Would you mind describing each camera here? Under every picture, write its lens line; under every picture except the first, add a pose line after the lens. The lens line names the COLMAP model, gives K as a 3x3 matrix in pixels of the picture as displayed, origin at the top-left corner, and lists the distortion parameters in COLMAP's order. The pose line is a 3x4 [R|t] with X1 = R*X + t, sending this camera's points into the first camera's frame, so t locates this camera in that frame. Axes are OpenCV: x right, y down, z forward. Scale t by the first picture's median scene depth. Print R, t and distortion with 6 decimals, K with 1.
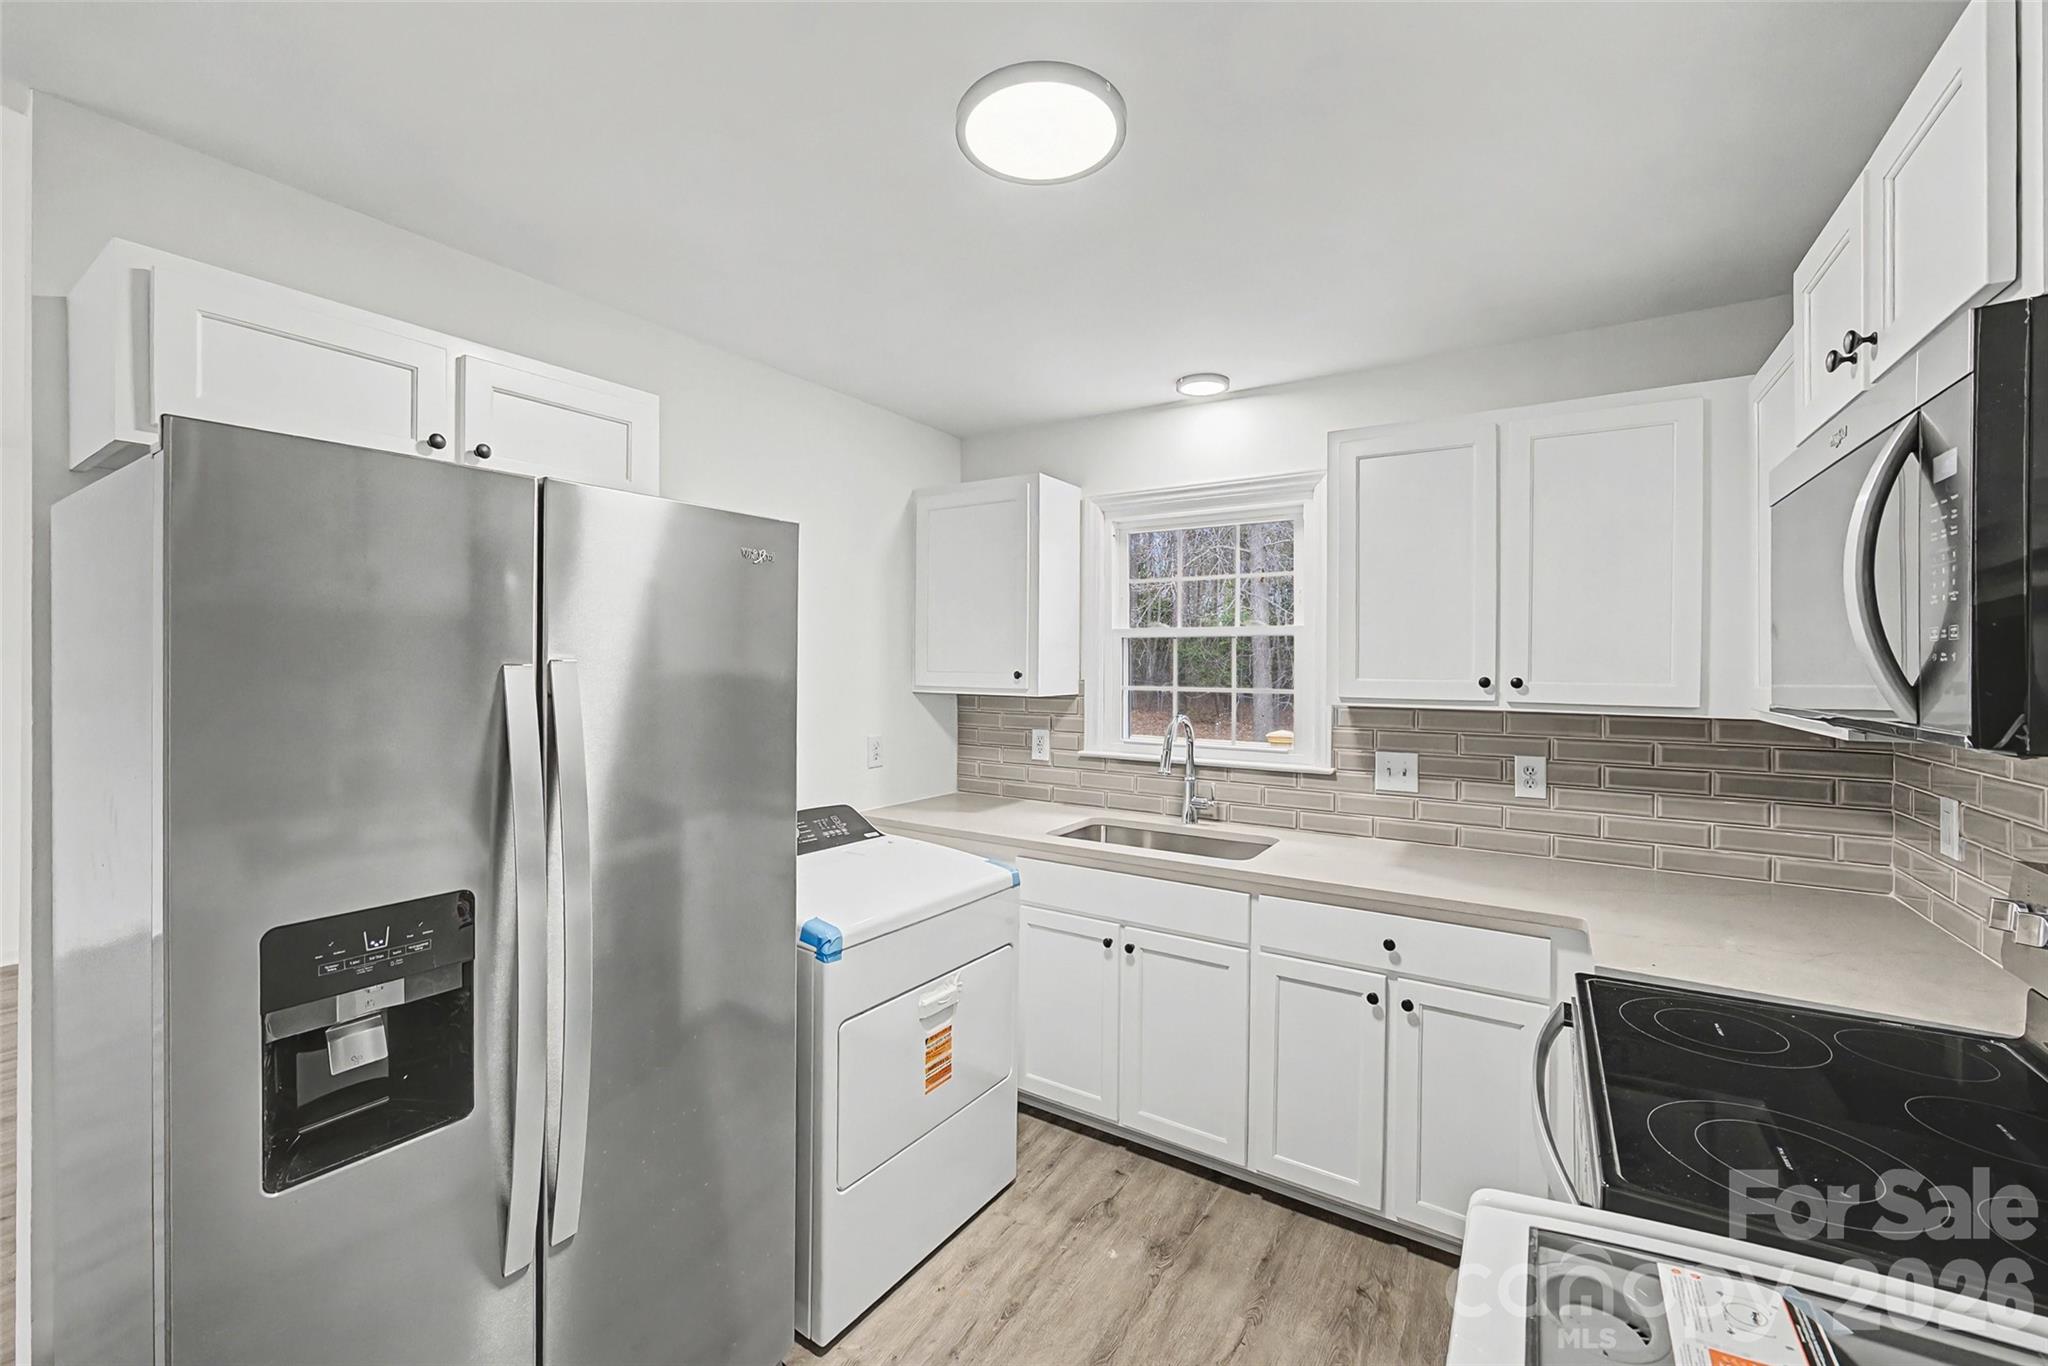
lens RADIAL K [[796.1, 0, 1024.9], [0, 796.1, 666.8], [0, 0, 1]] dist [-0.019335, 0.000503]
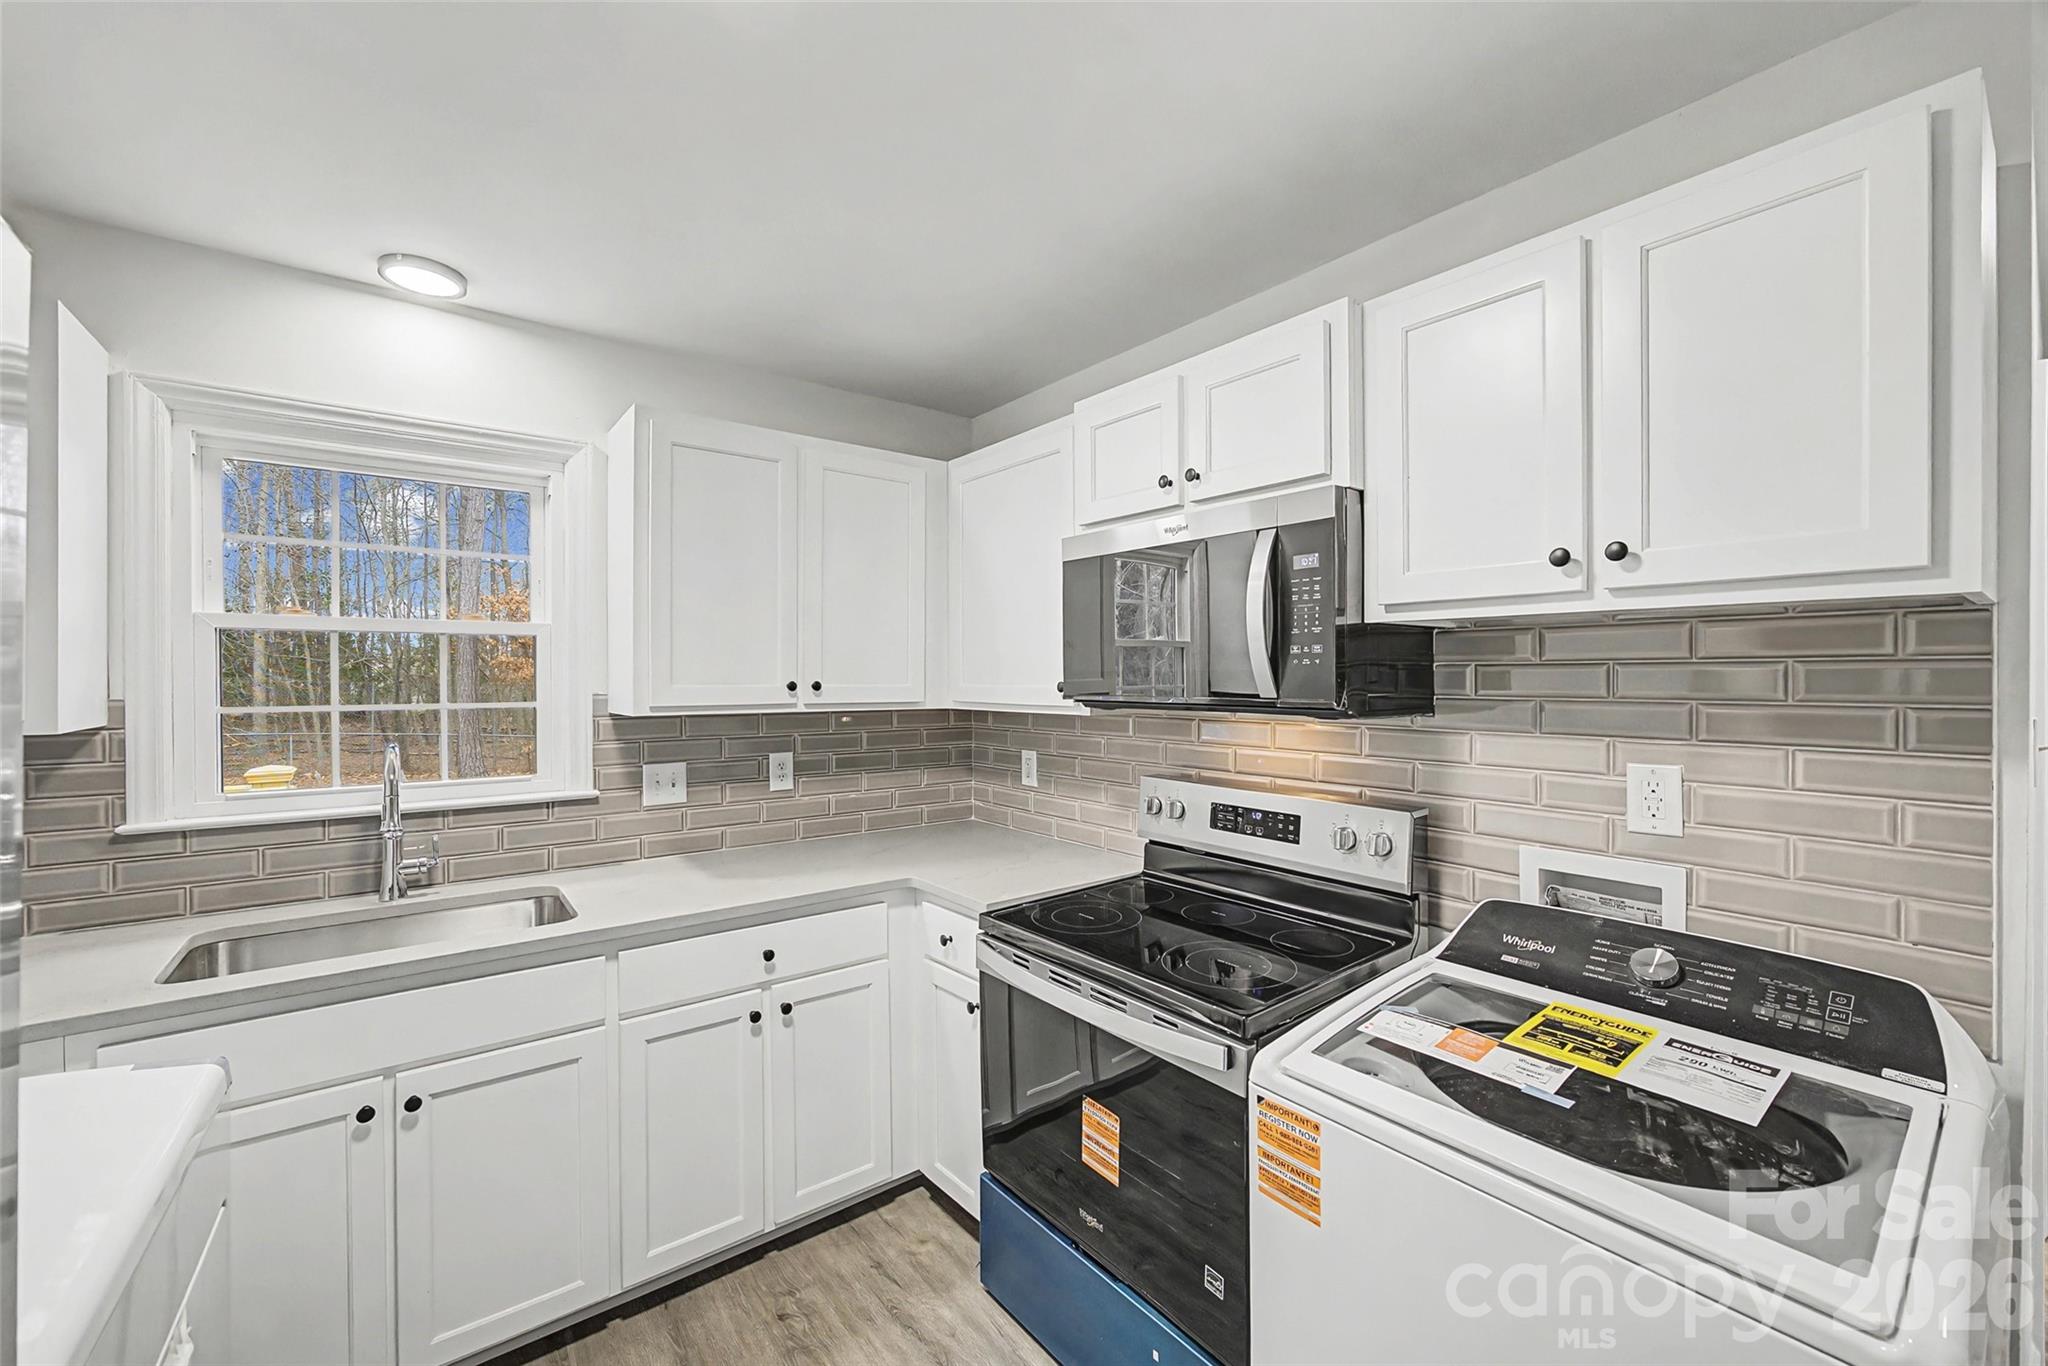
lens RADIAL K [[796.1, 0, 1013.1], [0, 796.1, 680.7], [0, 0, 1]] dist [-0.019335, 0.000503]
pose [[0.361139, -0.013252, 0.932418, -0.261290], [0.007874, 0.999907, 0.011162, 0.002334], [-0.932479, 0.003310, 0.361209, 0.275535]]
